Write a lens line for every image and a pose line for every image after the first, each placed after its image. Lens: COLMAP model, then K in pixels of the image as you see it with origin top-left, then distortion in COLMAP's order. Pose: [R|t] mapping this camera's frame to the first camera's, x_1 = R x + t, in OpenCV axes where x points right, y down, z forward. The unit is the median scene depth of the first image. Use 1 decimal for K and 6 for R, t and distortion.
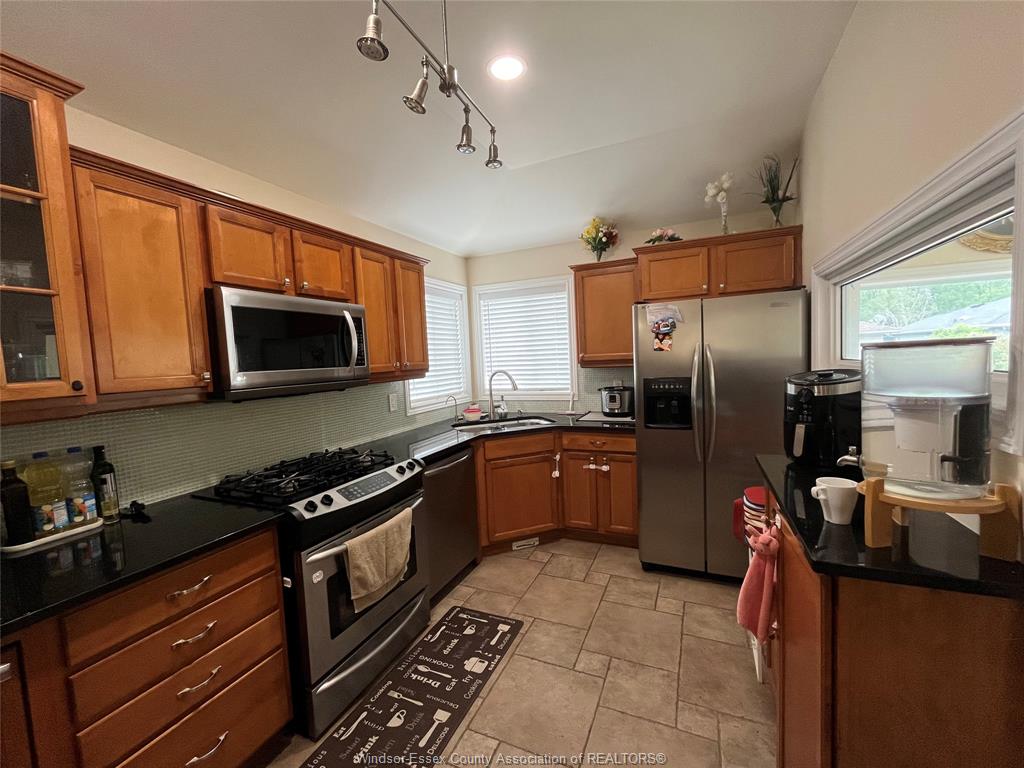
lens RADIAL K [[415.2, 0, 510.7], [0, 415.2, 386.9], [0, 0, 1]] dist [-0.003819, -0.000077]
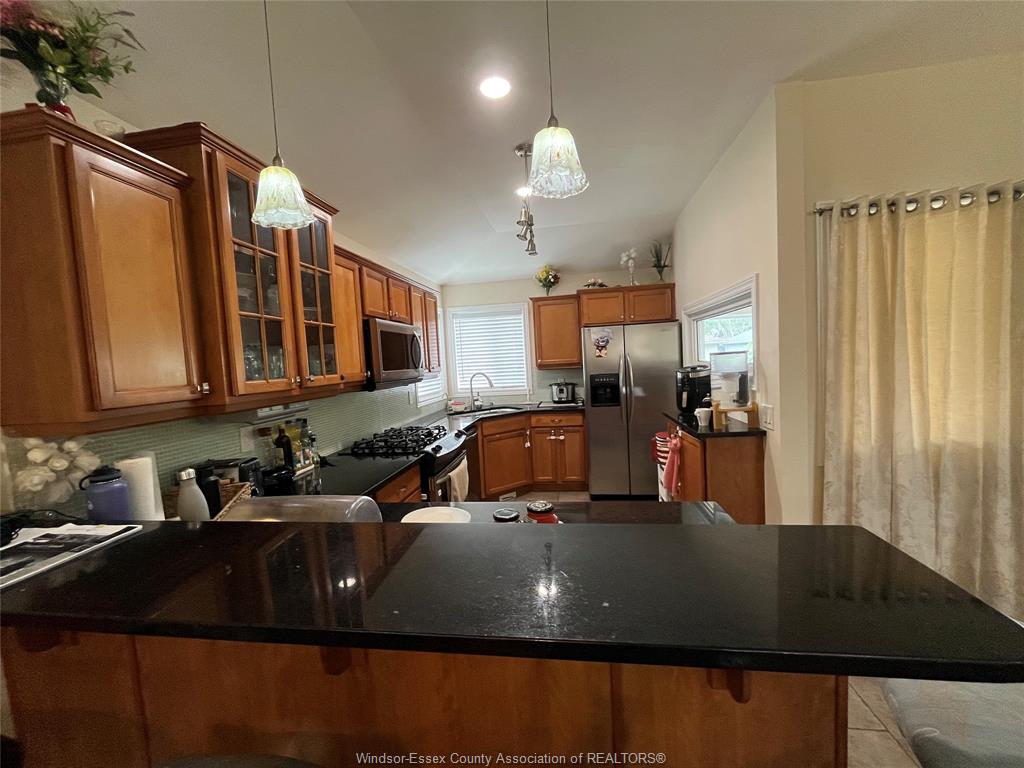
lens RADIAL K [[415.2, 0, 510.7], [0, 415.2, 386.9], [0, 0, 1]] dist [-0.003819, -0.000077]
pose [[0.964016, -0.023706, 0.264787, -0.384085], [0.028922, 0.999457, -0.015817, 0.040875], [-0.264268, 0.022906, 0.964177, -0.429651]]
